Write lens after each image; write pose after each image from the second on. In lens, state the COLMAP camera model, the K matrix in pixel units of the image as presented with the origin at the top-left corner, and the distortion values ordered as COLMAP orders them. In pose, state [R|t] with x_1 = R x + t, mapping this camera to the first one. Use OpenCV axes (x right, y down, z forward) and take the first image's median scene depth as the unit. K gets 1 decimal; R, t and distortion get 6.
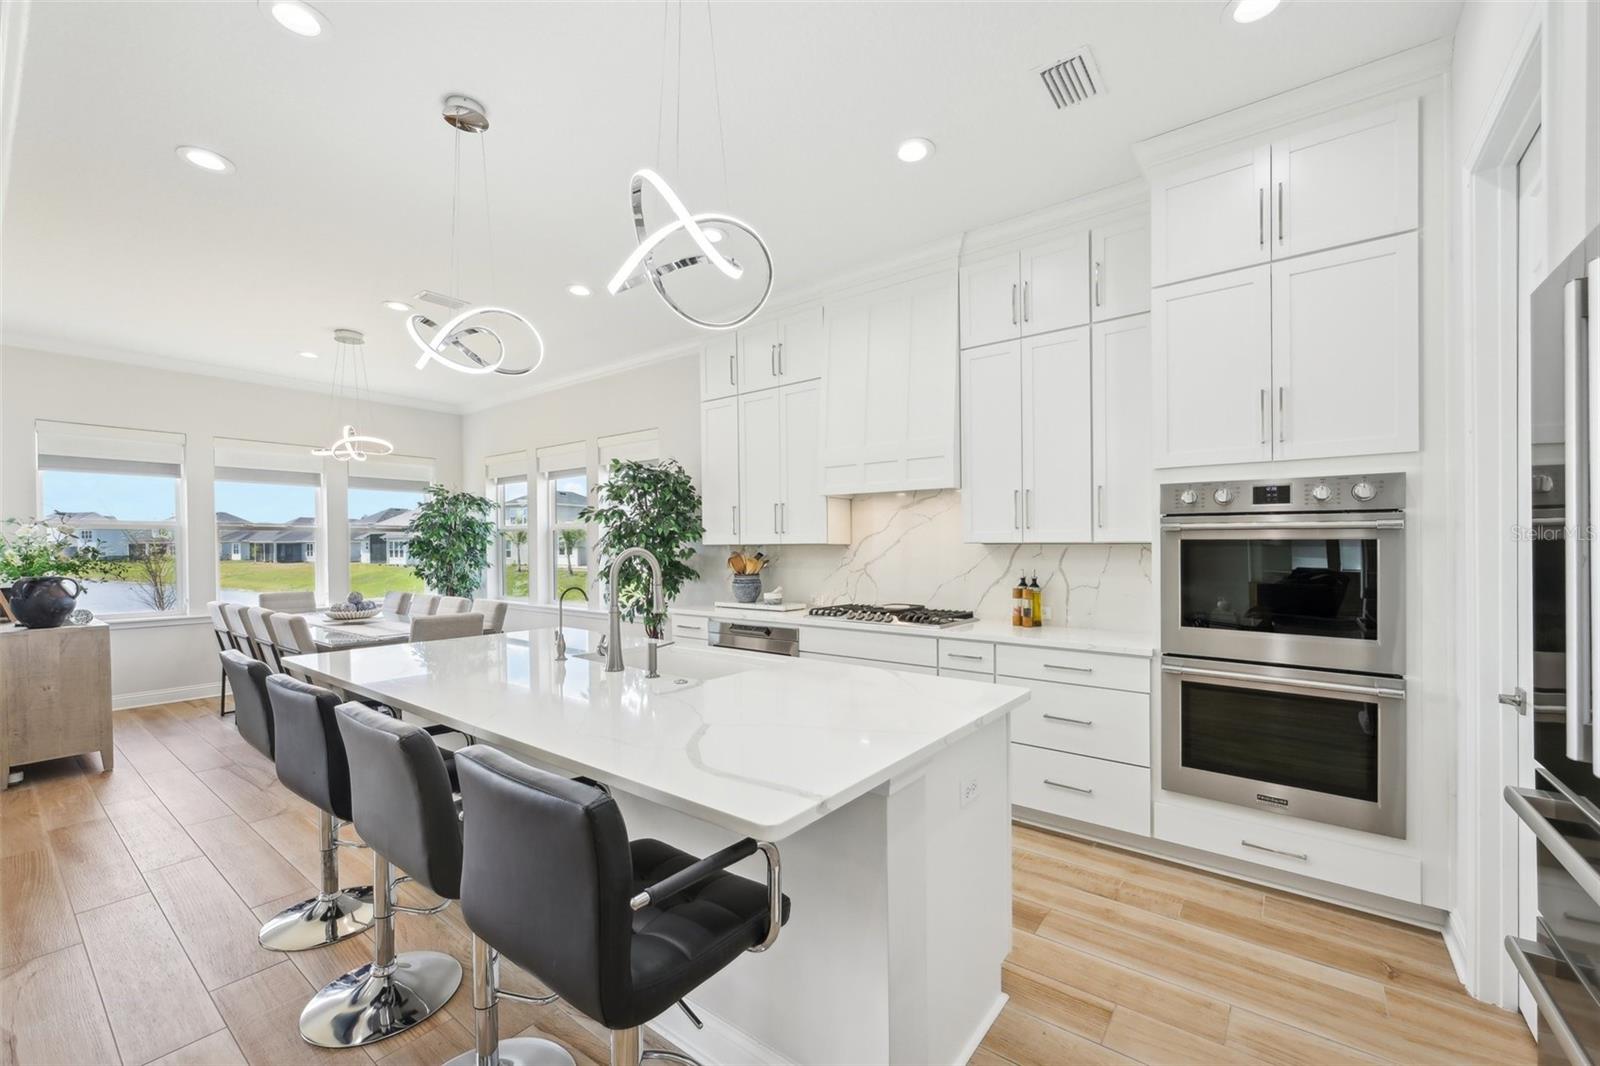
lens RADIAL K [[638.9, 0, 792.2], [0, 638.9, 548.0], [0, 0, 1]] dist [0.001406, 0.000028]
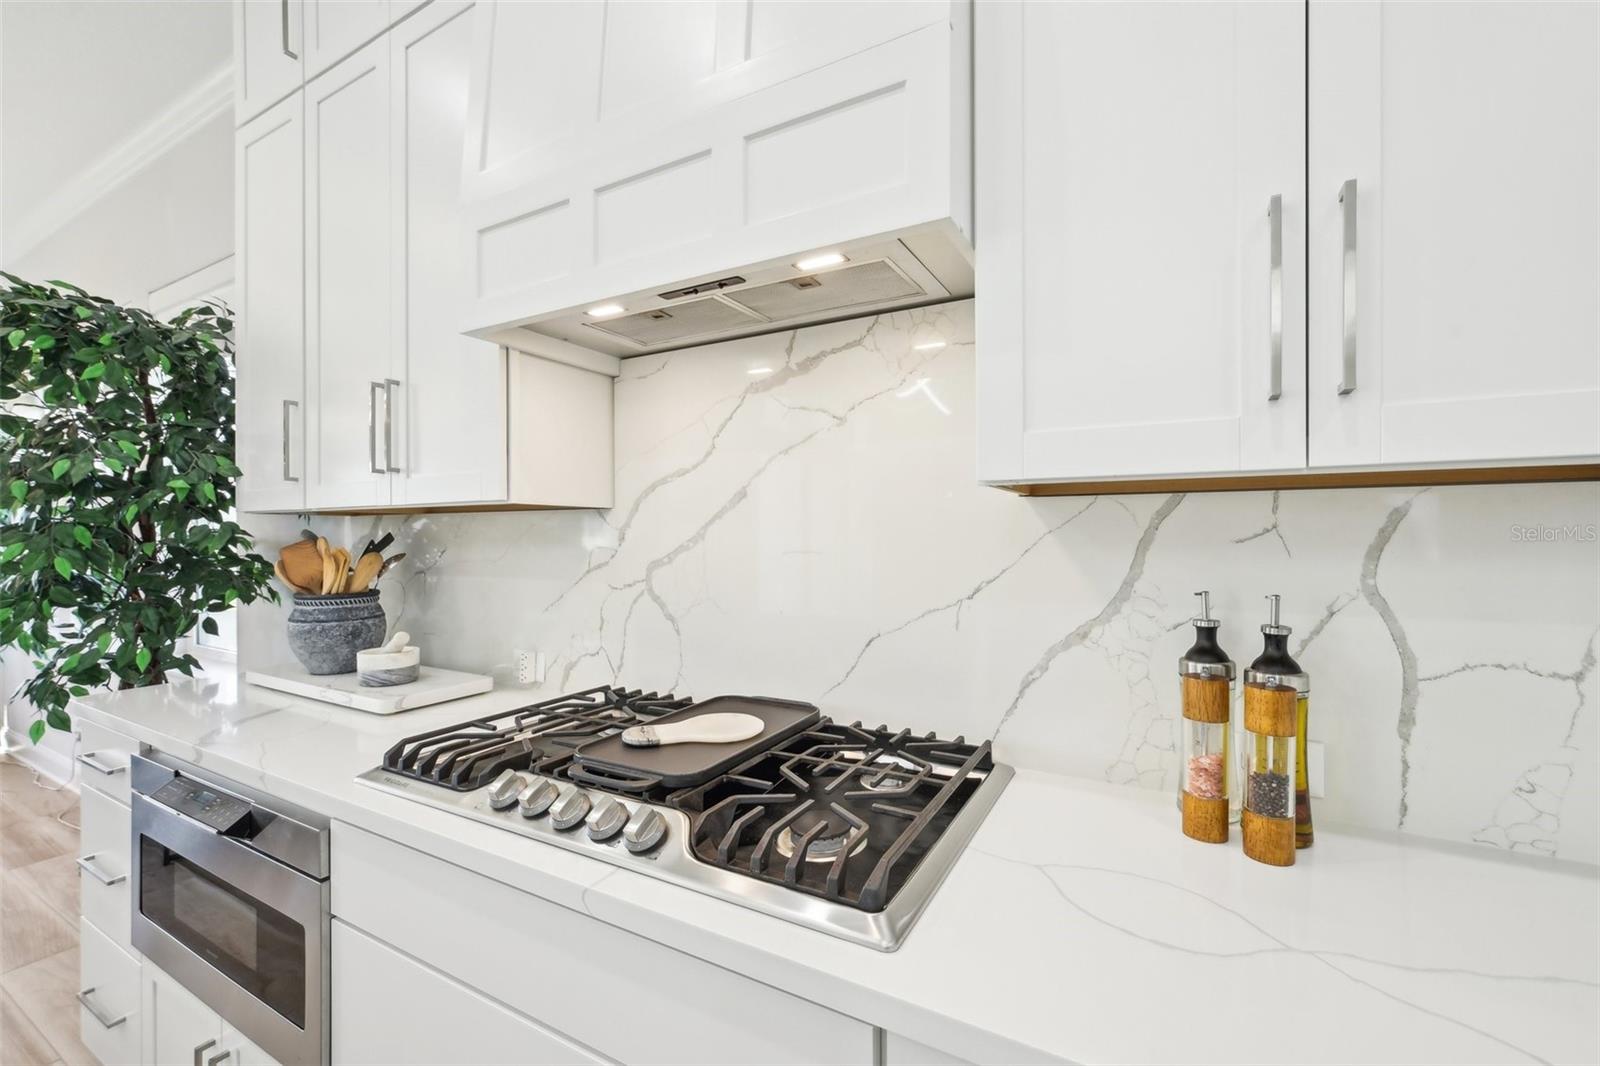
lens RADIAL K [[689.8, 0, 800.0], [0, 689.8, 533.0], [0, 0, 1]] dist [-0.000335, 0.000016]
pose [[0.986837, -0.001000, 0.161714, 0.152222], [0.001464, 0.999995, -0.002752, 0.010462], [-0.161710, 0.002953, 0.986834, 0.712784]]
